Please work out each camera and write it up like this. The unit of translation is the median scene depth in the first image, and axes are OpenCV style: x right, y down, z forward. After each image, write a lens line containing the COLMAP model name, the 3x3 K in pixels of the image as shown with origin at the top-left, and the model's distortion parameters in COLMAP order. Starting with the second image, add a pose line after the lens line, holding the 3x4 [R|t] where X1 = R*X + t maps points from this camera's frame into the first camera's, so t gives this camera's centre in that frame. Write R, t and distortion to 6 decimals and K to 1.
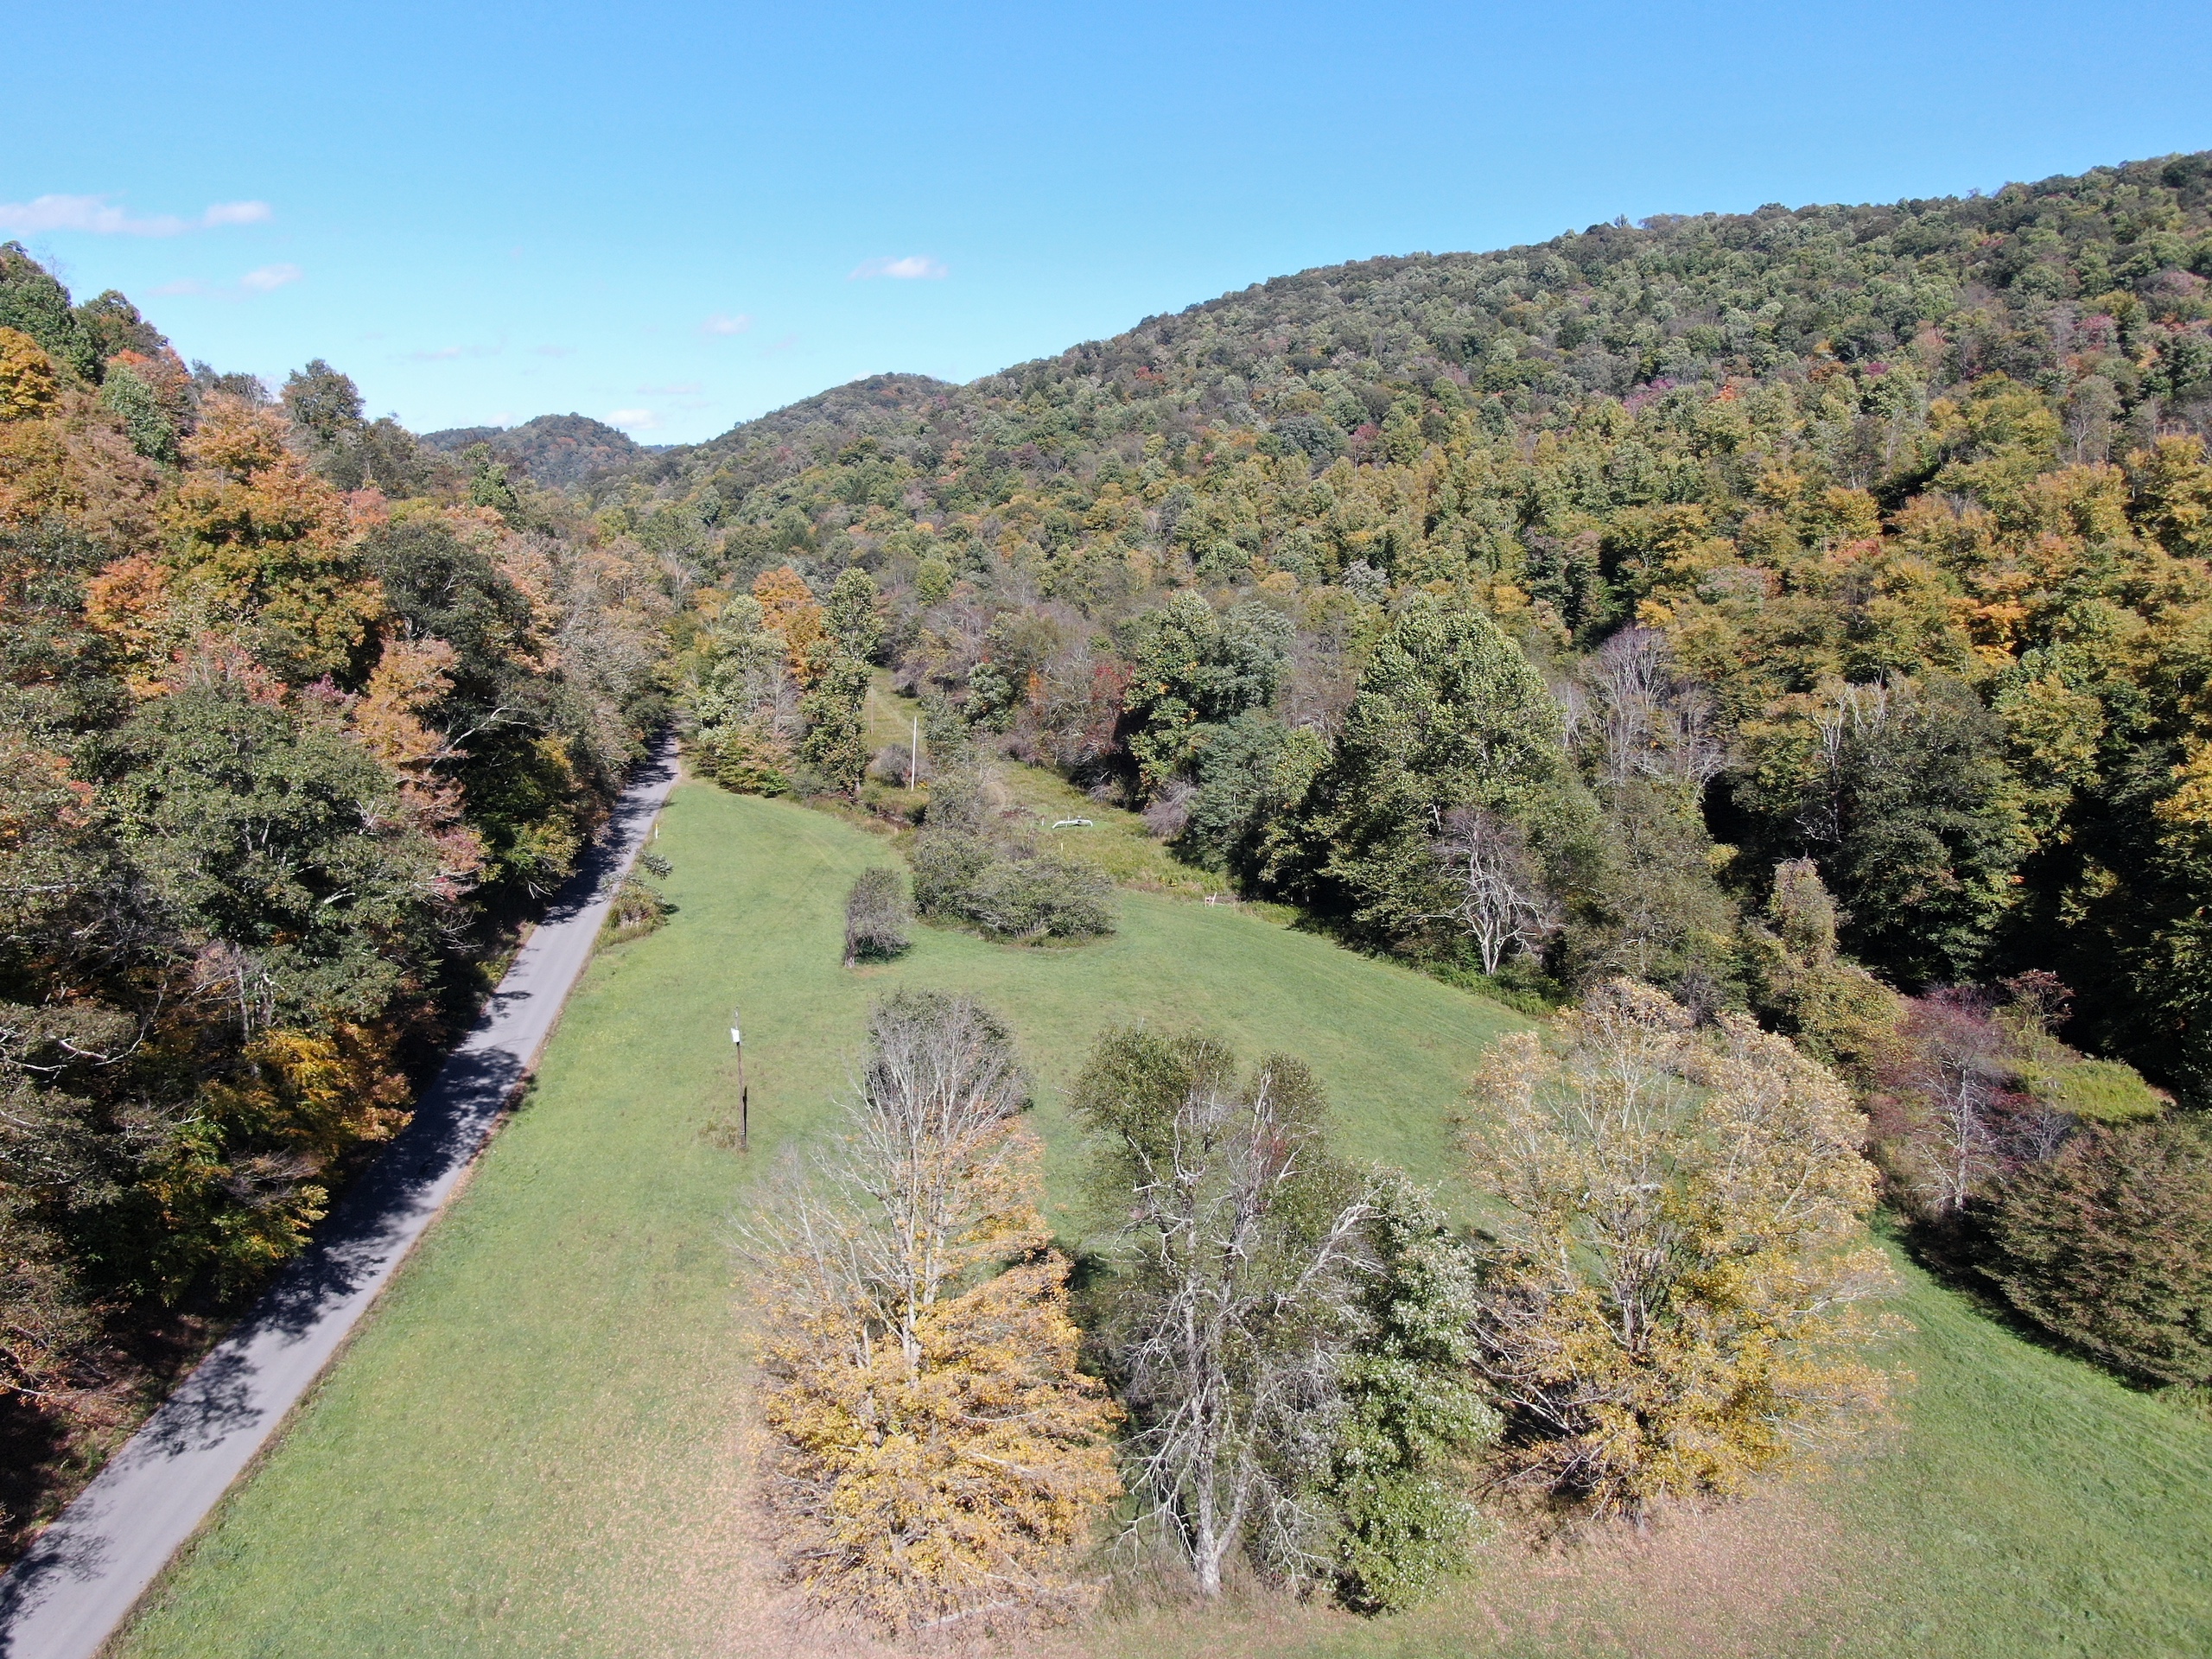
lens RADIAL K [[1593.5, 0, 1116.1], [0, 1593.5, 834.4], [0, 0, 1]] dist [-0.020579, 0.006586]
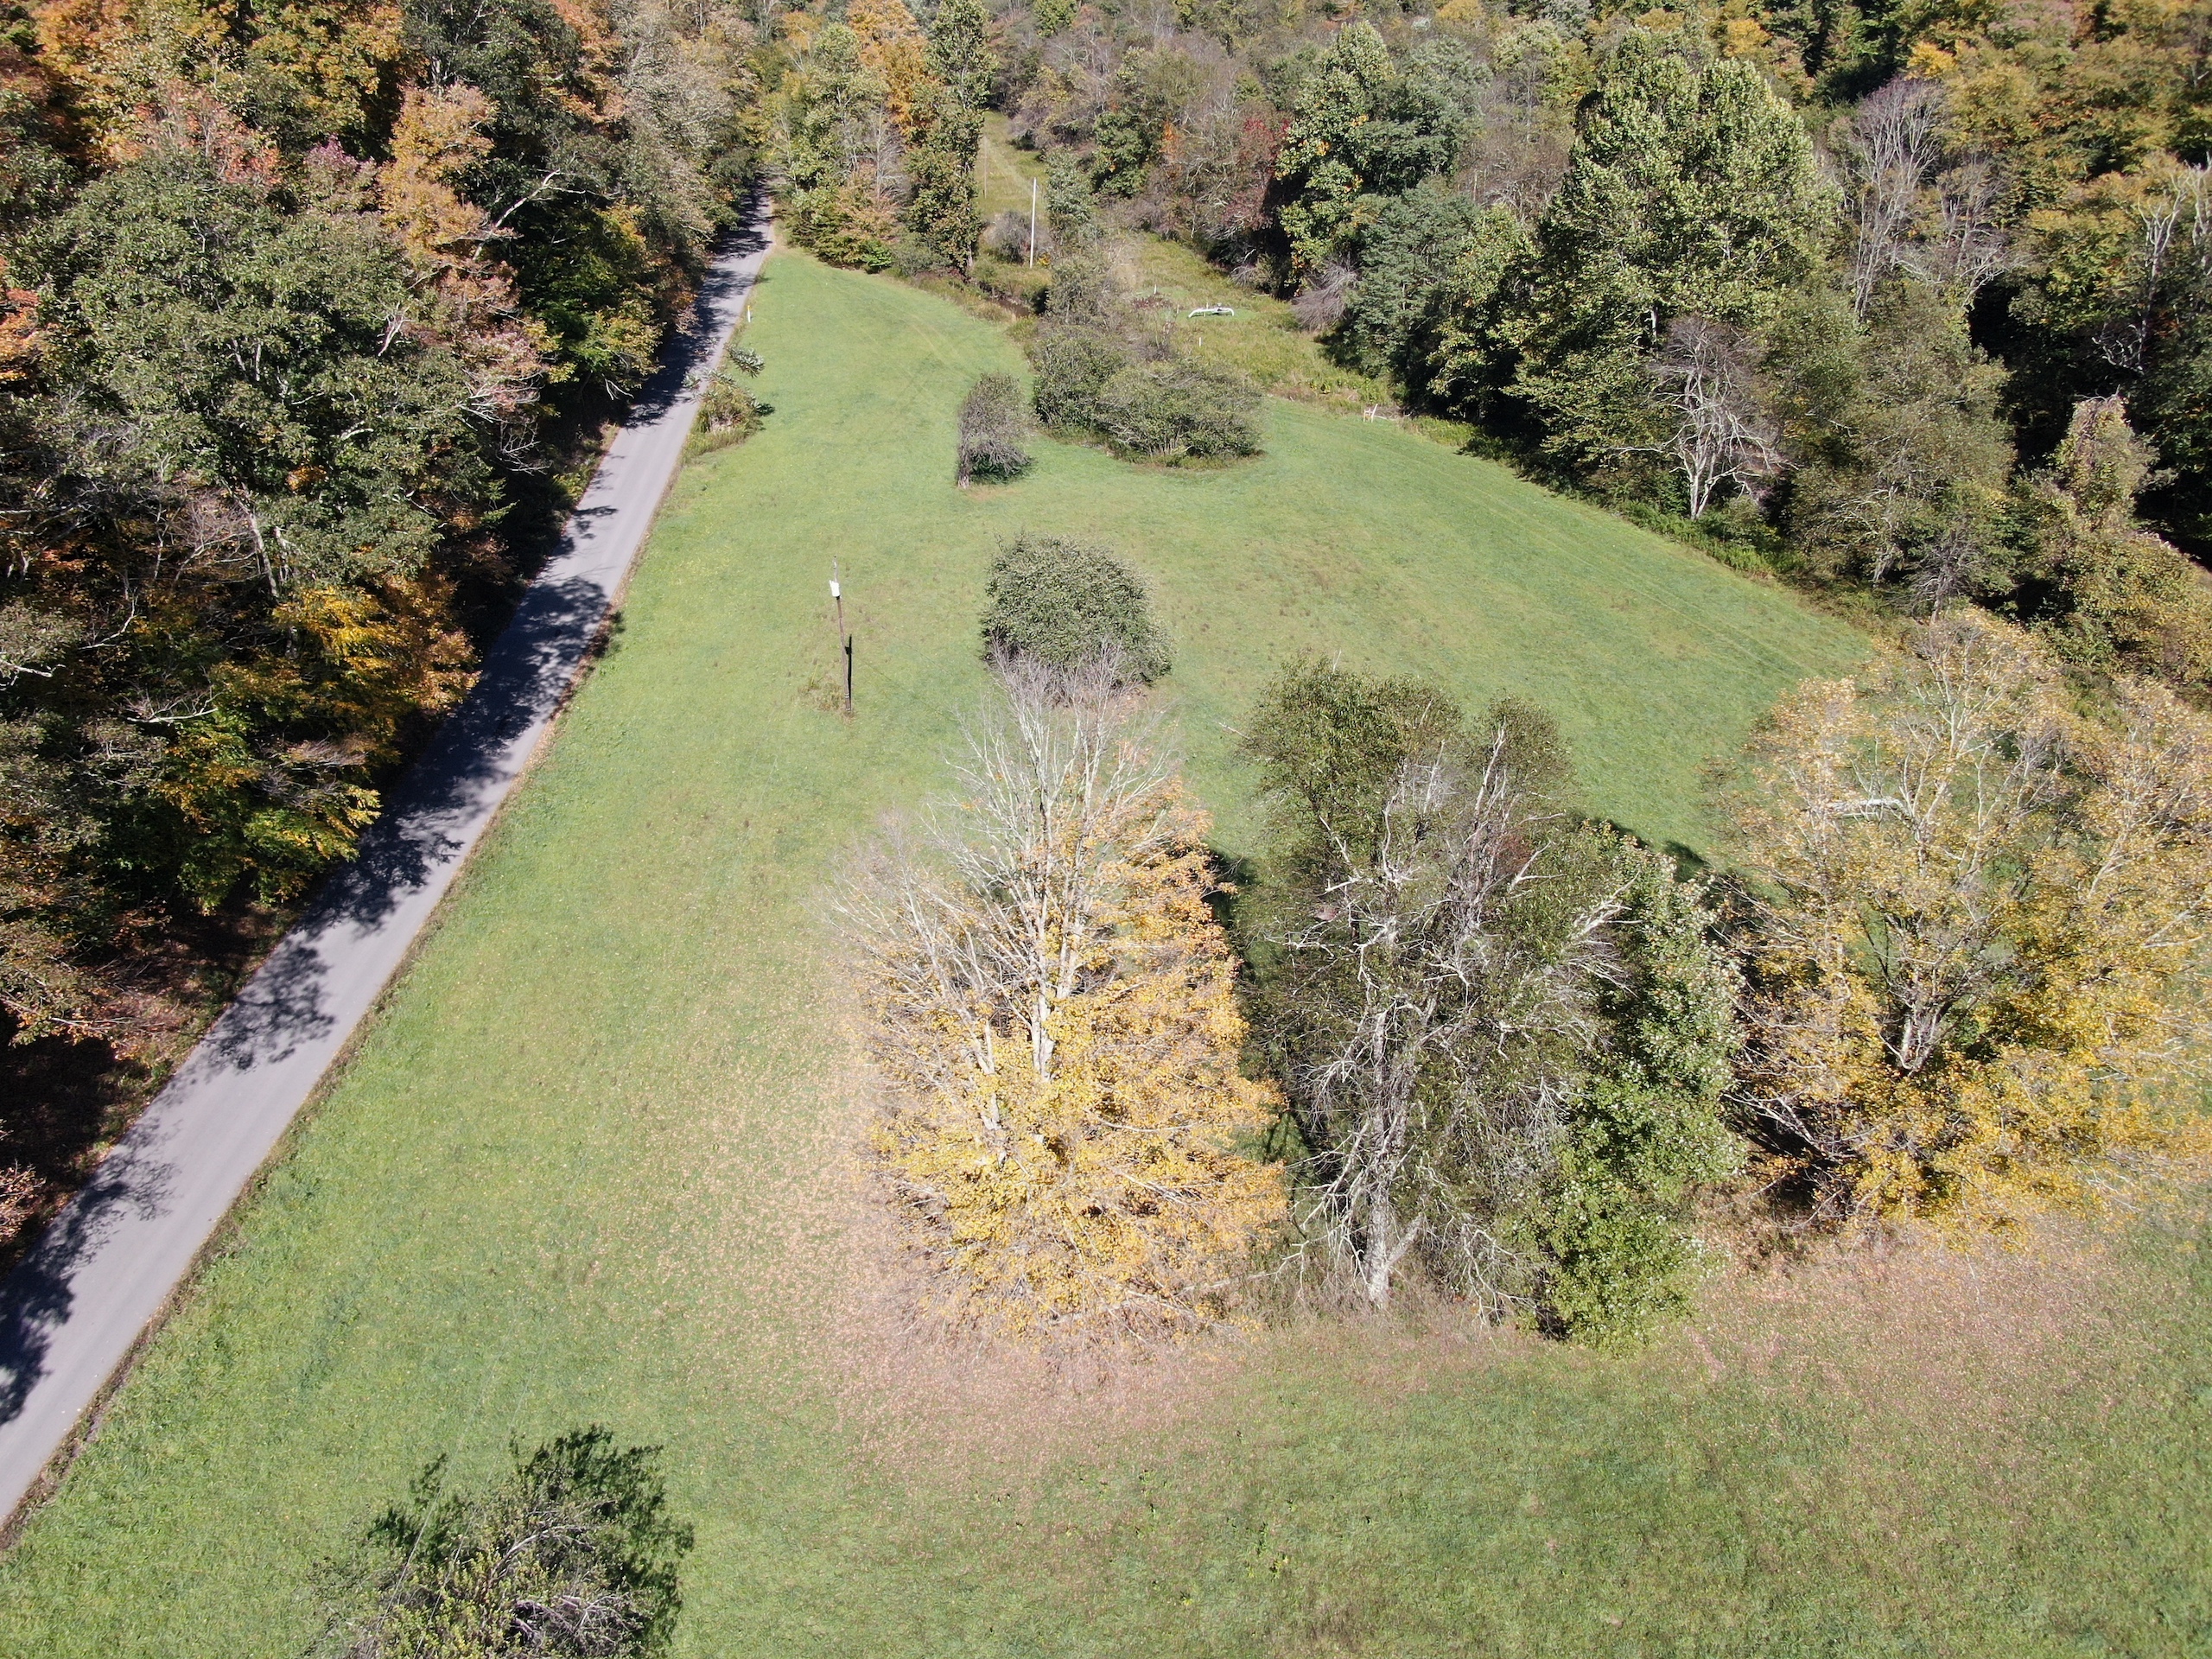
lens RADIAL K [[1593.5, 0, 1116.1], [0, 1593.5, 834.4], [0, 0, 1]] dist [-0.020579, 0.006586]
pose [[0.997071, 0.040594, -0.064825, -0.018730], [-0.017737, 0.947149, 0.320302, -0.023063], [0.074401, -0.318214, 0.945095, 0.116096]]
